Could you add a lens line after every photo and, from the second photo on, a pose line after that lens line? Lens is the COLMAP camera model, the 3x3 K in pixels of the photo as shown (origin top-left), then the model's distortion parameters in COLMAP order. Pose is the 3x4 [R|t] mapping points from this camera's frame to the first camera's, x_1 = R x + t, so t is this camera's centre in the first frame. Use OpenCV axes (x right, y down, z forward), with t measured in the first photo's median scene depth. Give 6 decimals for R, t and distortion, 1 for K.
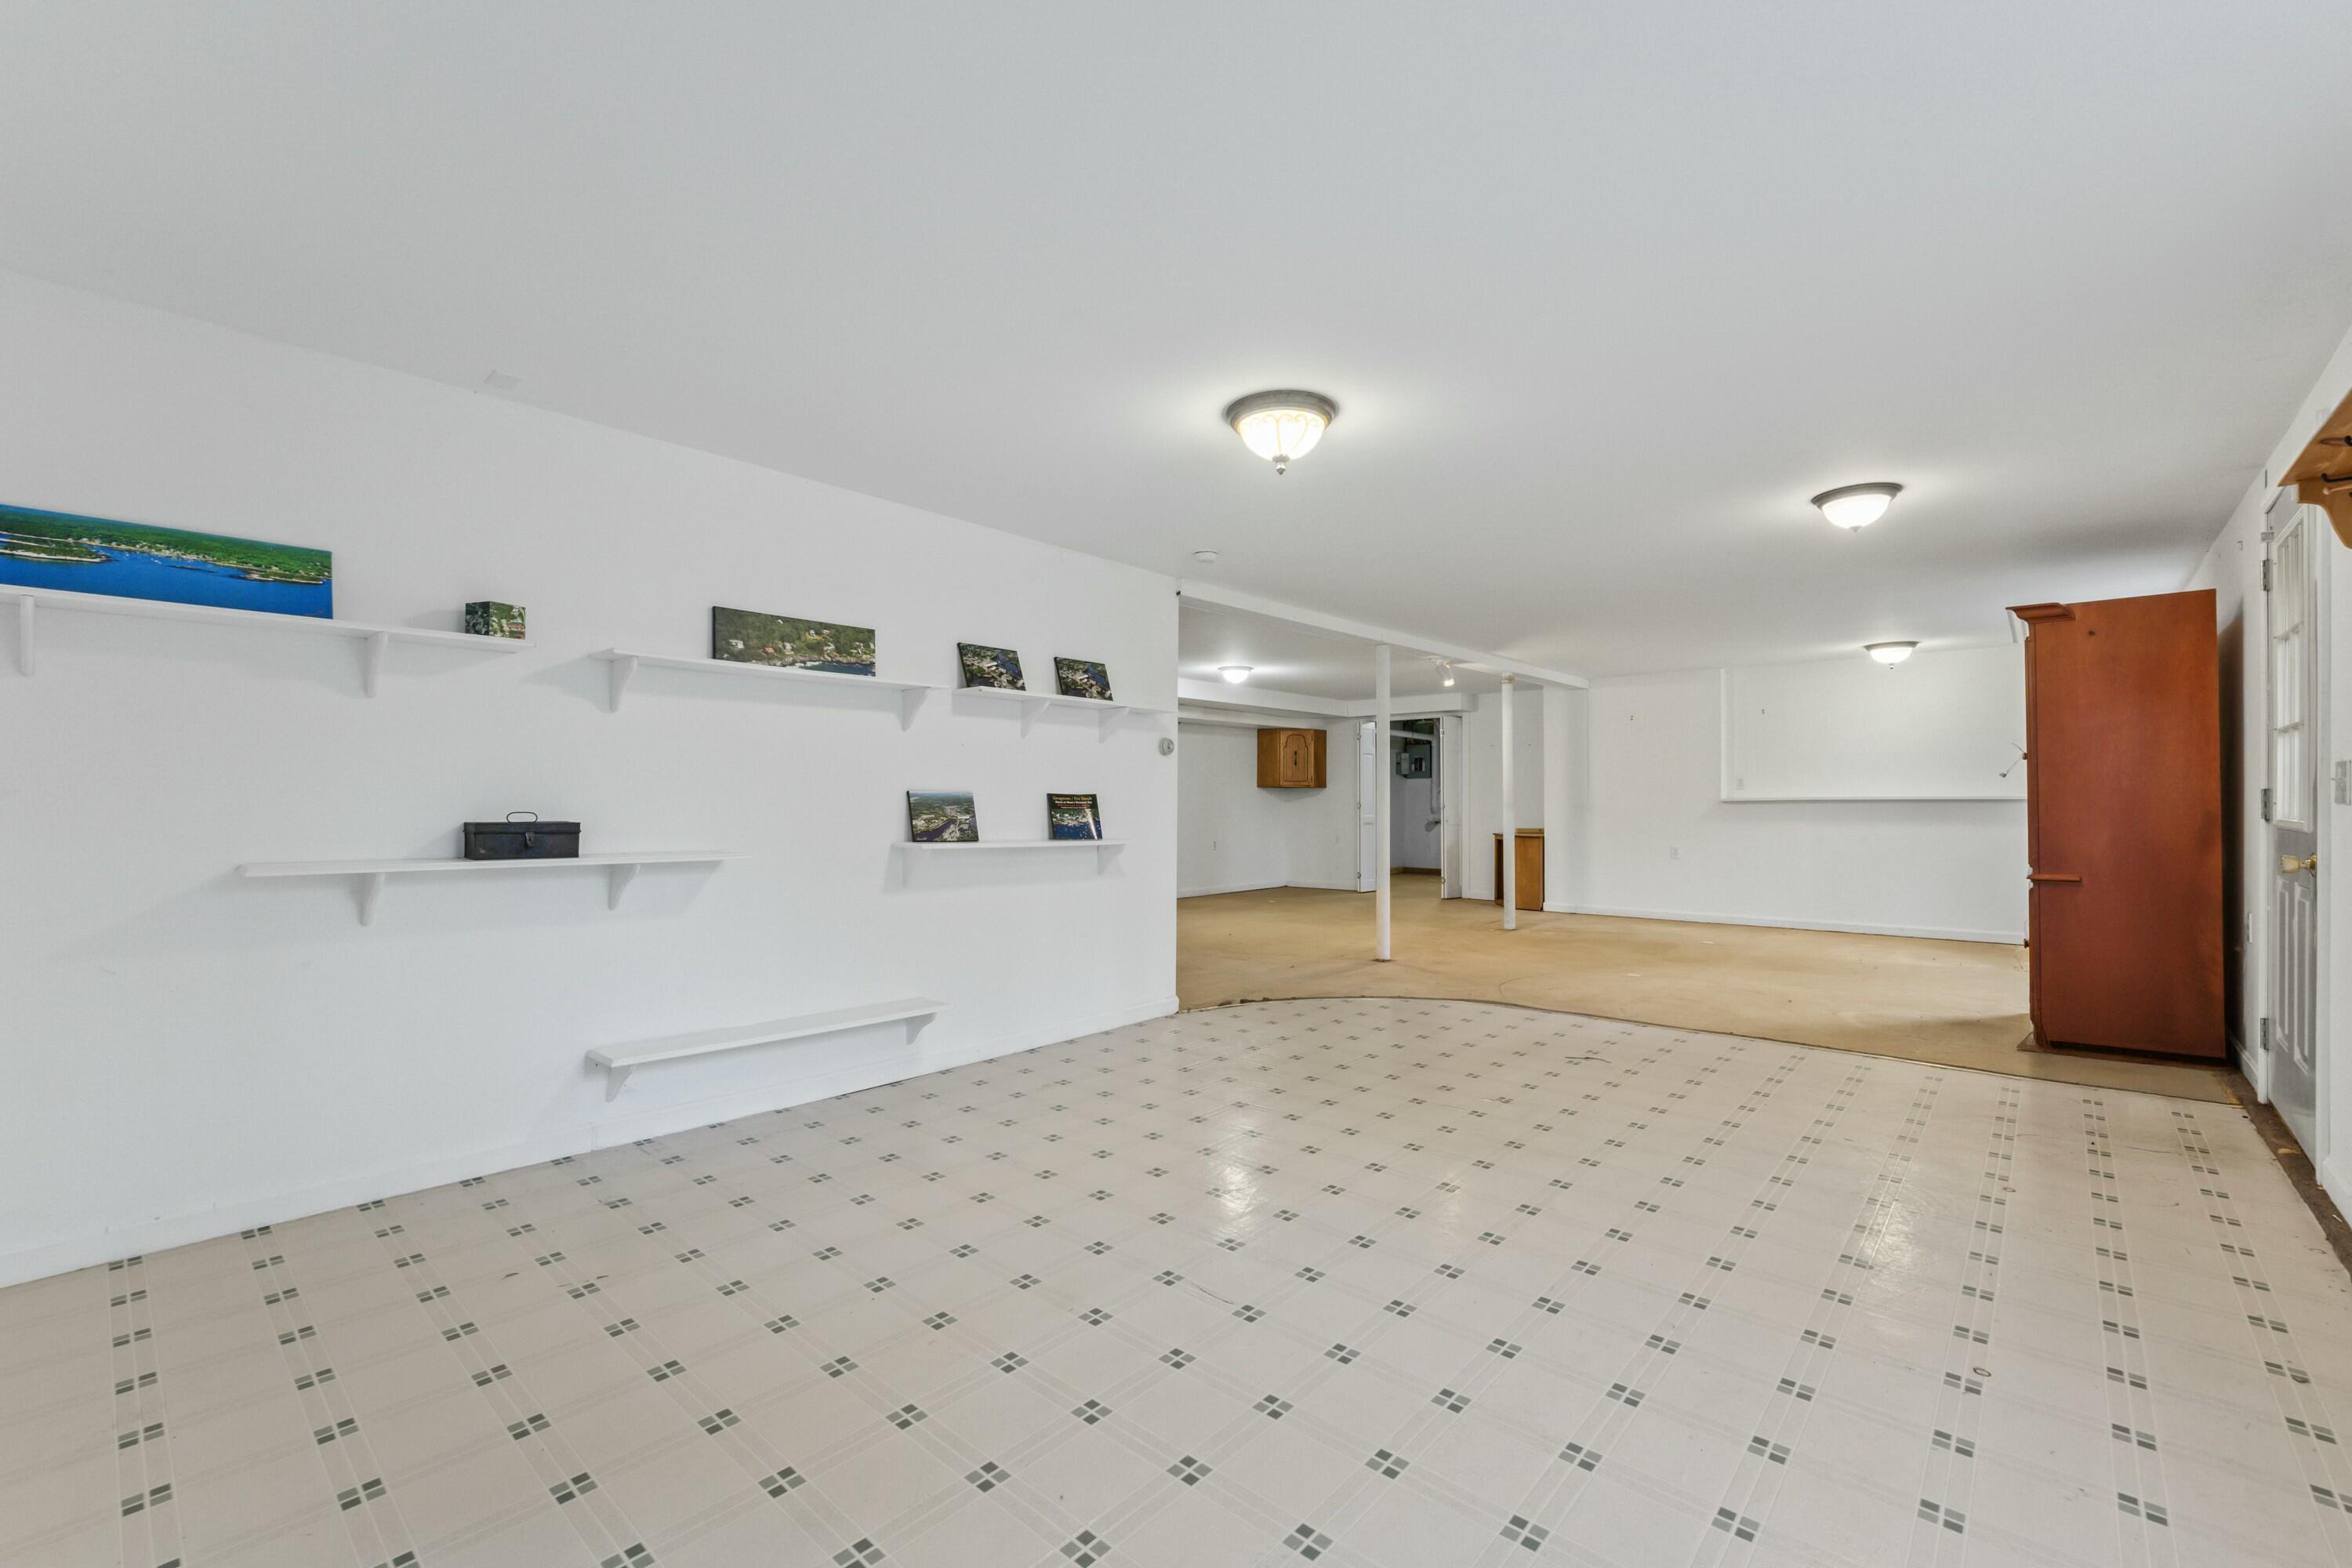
lens RADIAL K [[980.1, 0, 1189.6], [0, 980.1, 794.6], [0, 0, 1]] dist [-0.005547, 0.000641]
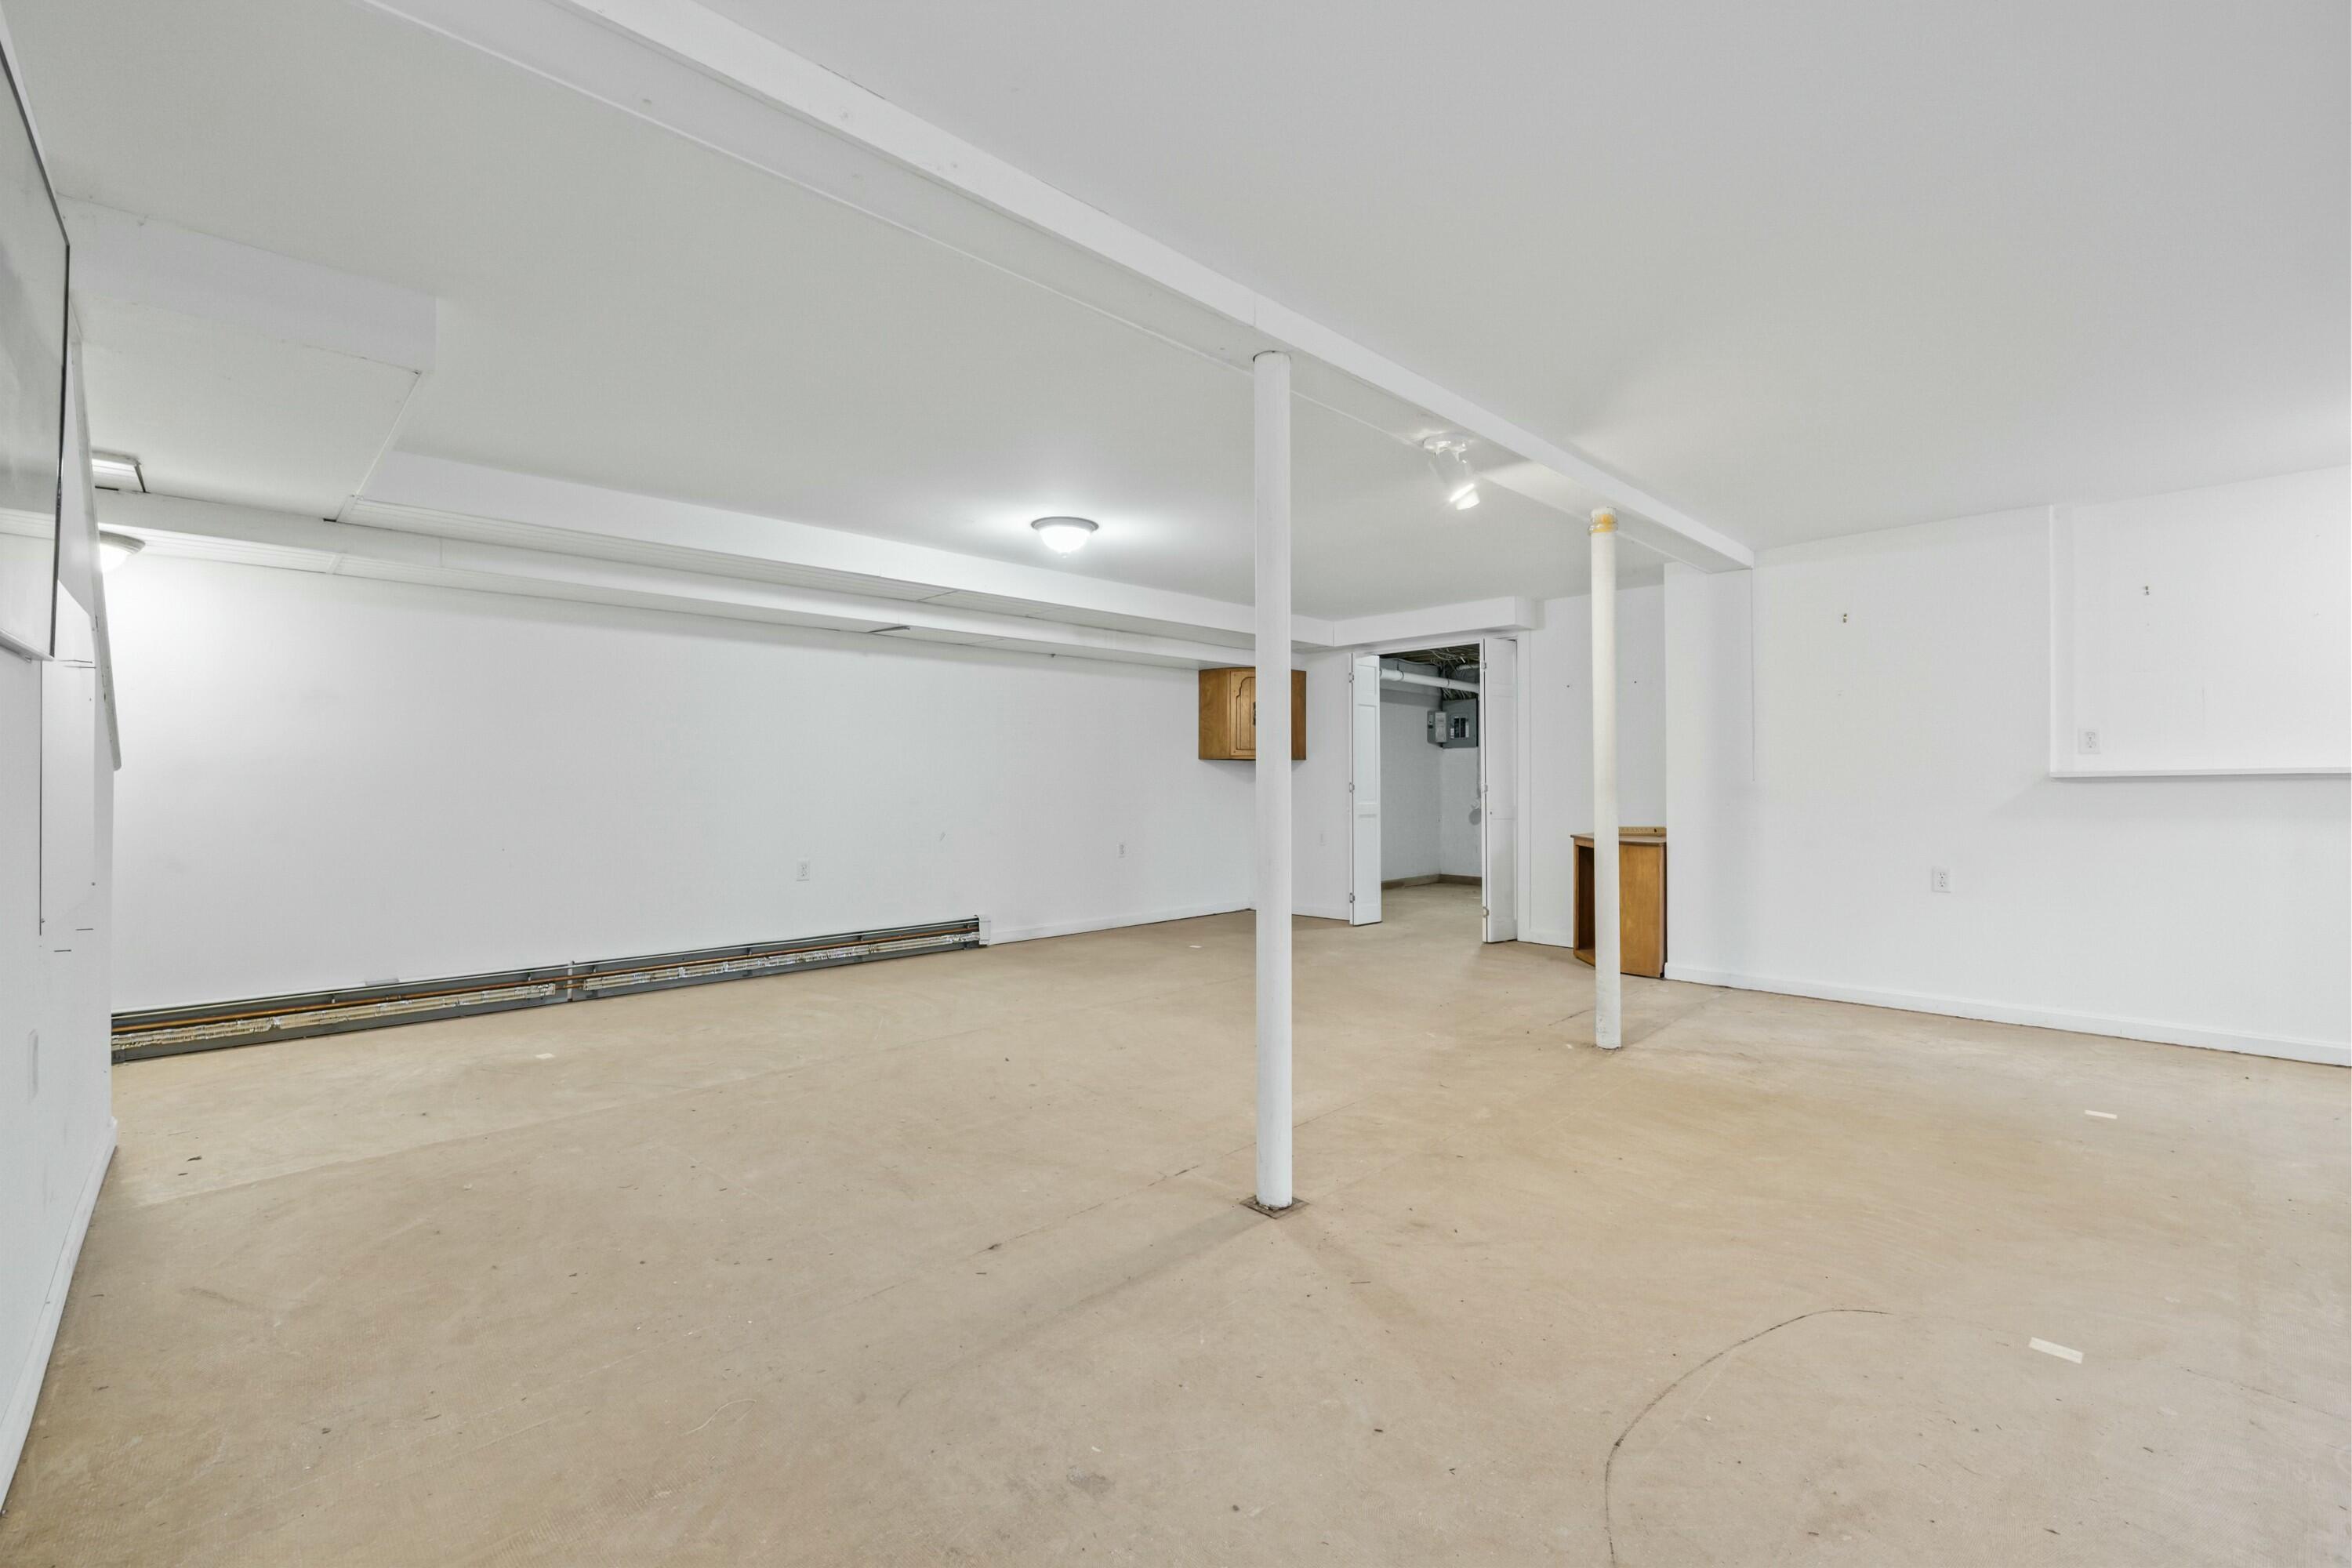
lens RADIAL K [[980.1, 0, 1173.4], [0, 980.1, 777.0], [0, 0, 1]] dist [-0.005547, 0.000641]
pose [[0.996689, -0.001637, -0.081291, 0.126499], [0.001805, 0.999996, 0.001990, 0.004111], [0.081287, -0.002130, 0.996688, 0.417321]]
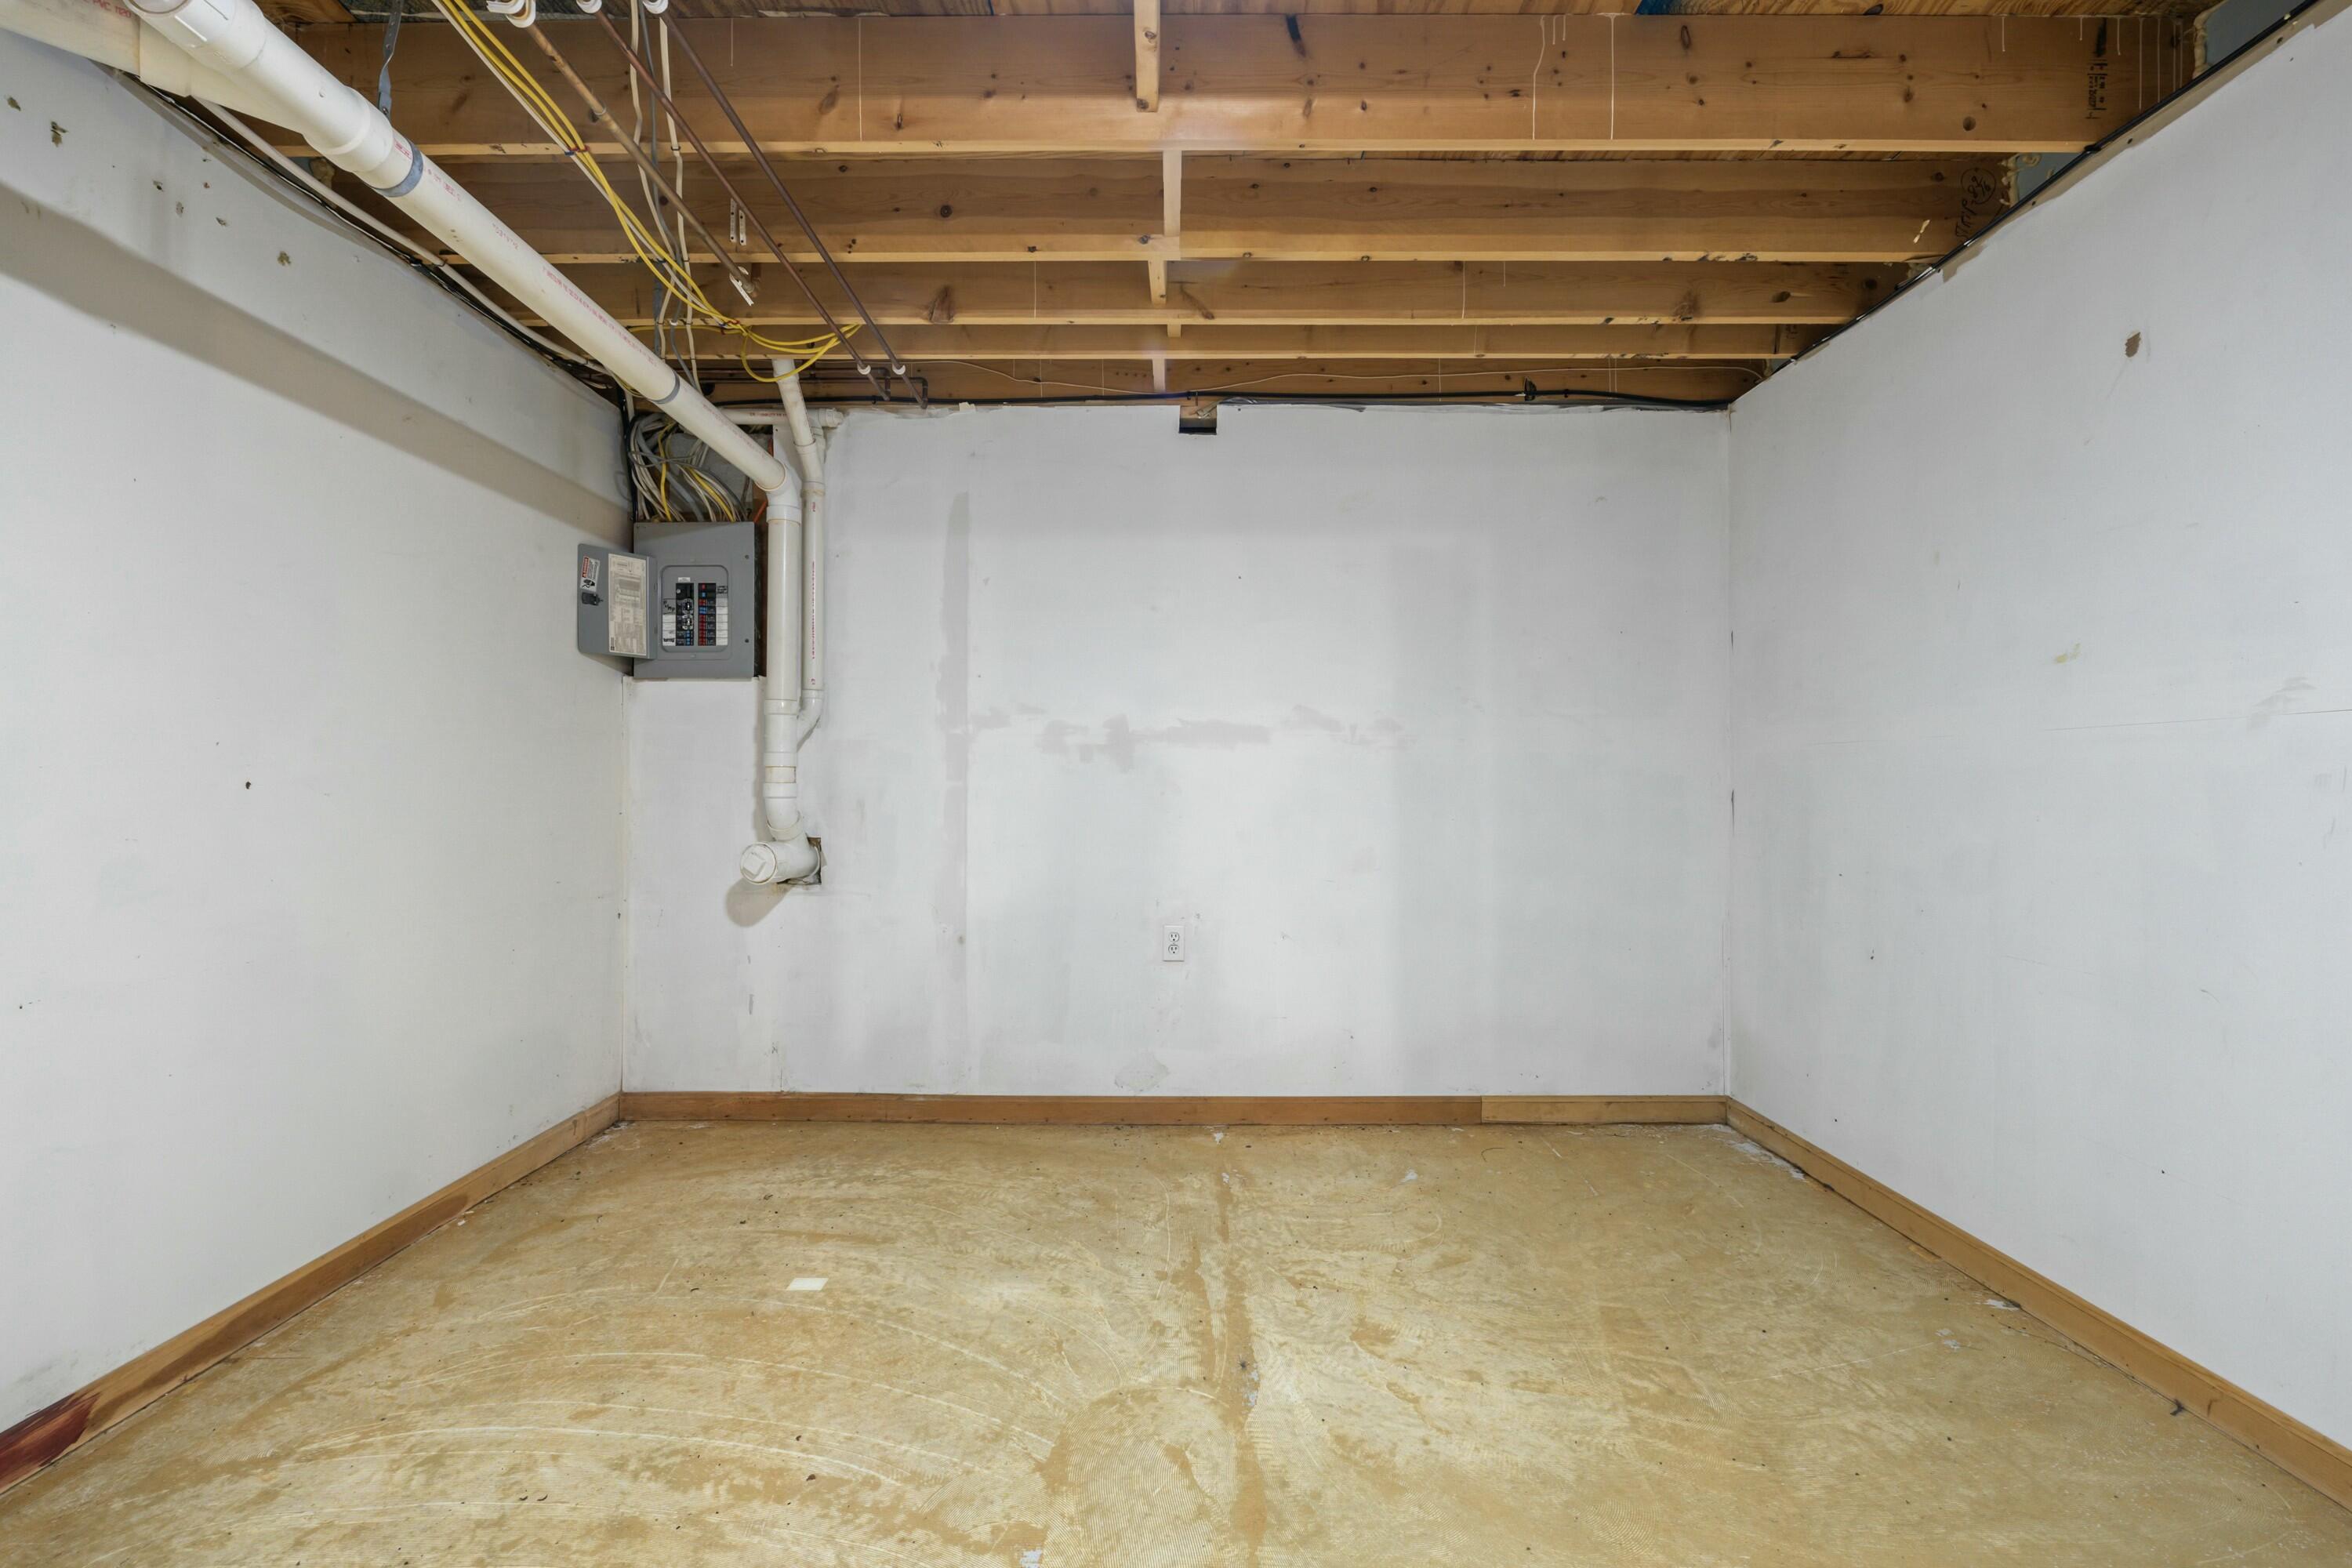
lens RADIAL K [[980.1, 0, 1167.9], [0, 980.1, 772.2], [0, 0, 1]] dist [-0.005547, 0.000641]
pose [[0.745016, 0.004551, 0.667031, 0.247034], [-0.006505, 0.999979, 0.000443, 0.005157], [-0.667015, -0.004669, 0.745030, 1.138054]]
